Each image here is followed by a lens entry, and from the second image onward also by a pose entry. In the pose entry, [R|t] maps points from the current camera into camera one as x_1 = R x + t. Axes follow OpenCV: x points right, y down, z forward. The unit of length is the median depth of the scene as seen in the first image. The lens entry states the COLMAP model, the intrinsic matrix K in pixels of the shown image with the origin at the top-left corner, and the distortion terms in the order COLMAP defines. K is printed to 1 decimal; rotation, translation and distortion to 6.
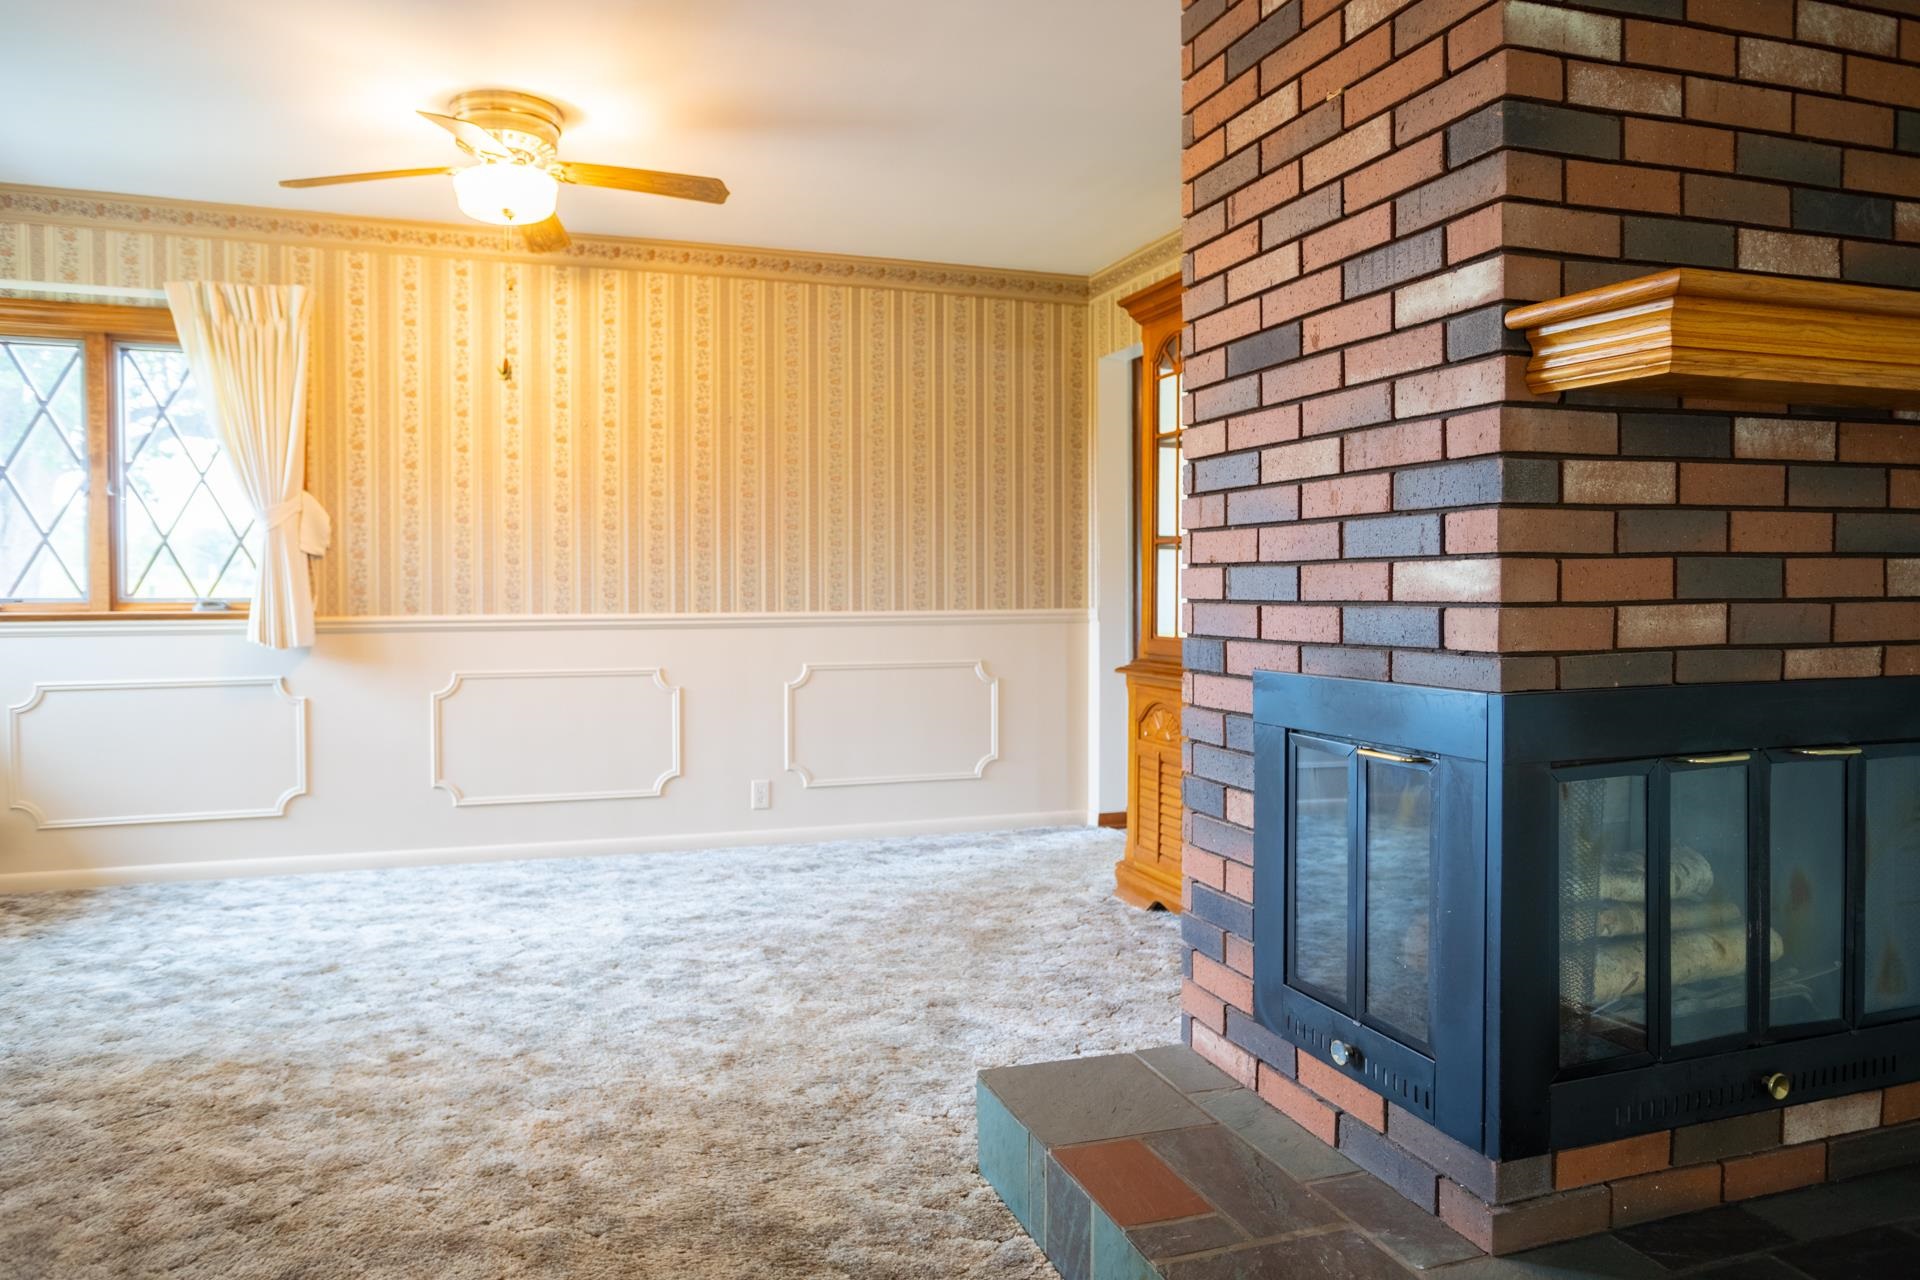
lens RADIAL K [[1182.4, 0, 904.5], [0, 1182.4, 605.9], [0, 0, 1]] dist [-0.010908, 0.004335]
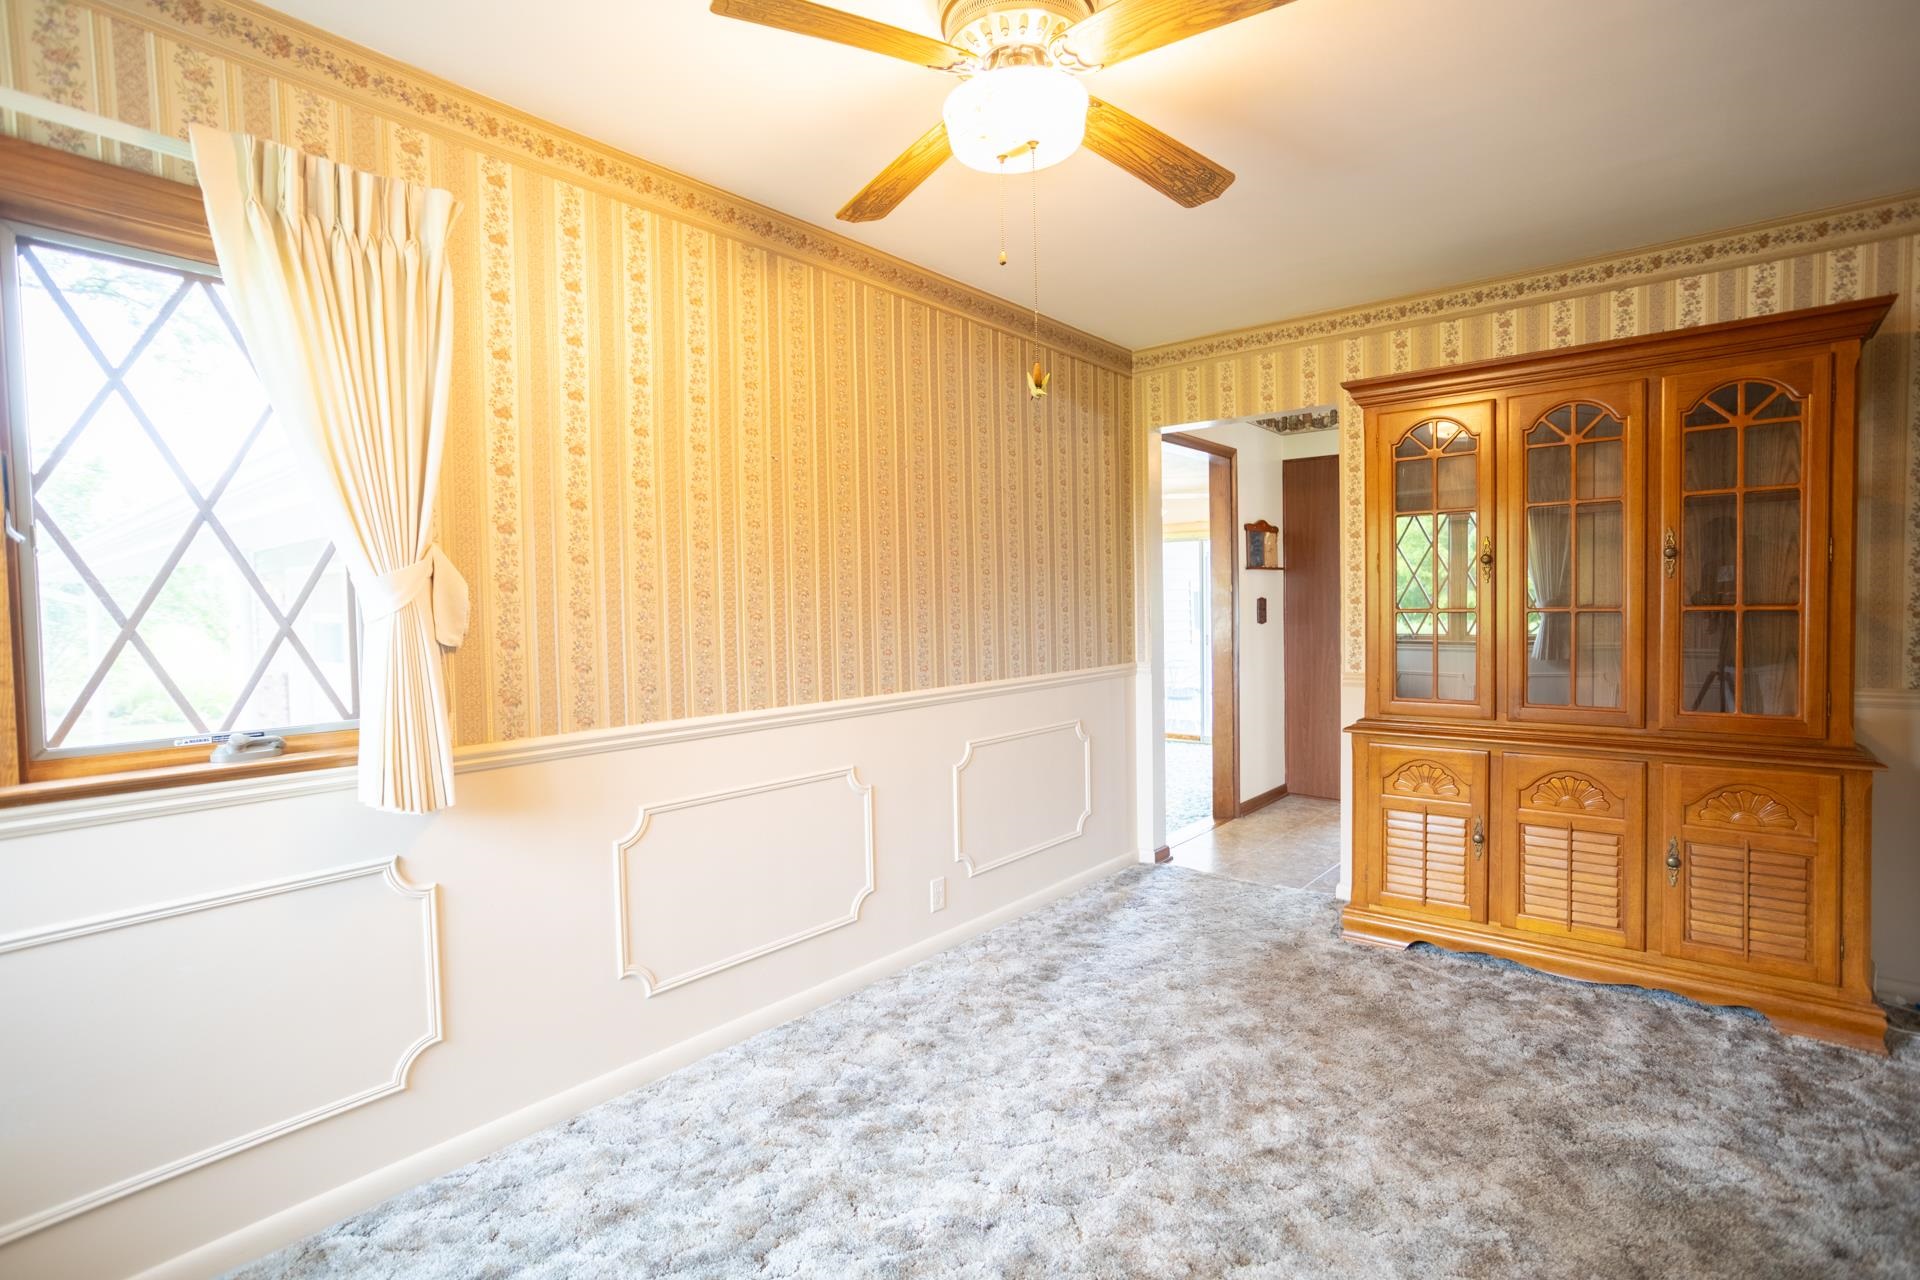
lens RADIAL K [[928.1, 0, 967.8], [0, 928.1, 643.3], [0, 0, 1]] dist [-0.018399, 0.002958]
pose [[0.848309, -0.035329, 0.528322, -0.523310], [0.026499, 0.999354, 0.024279, -0.049387], [-0.528839, -0.006596, 0.848697, 0.457183]]
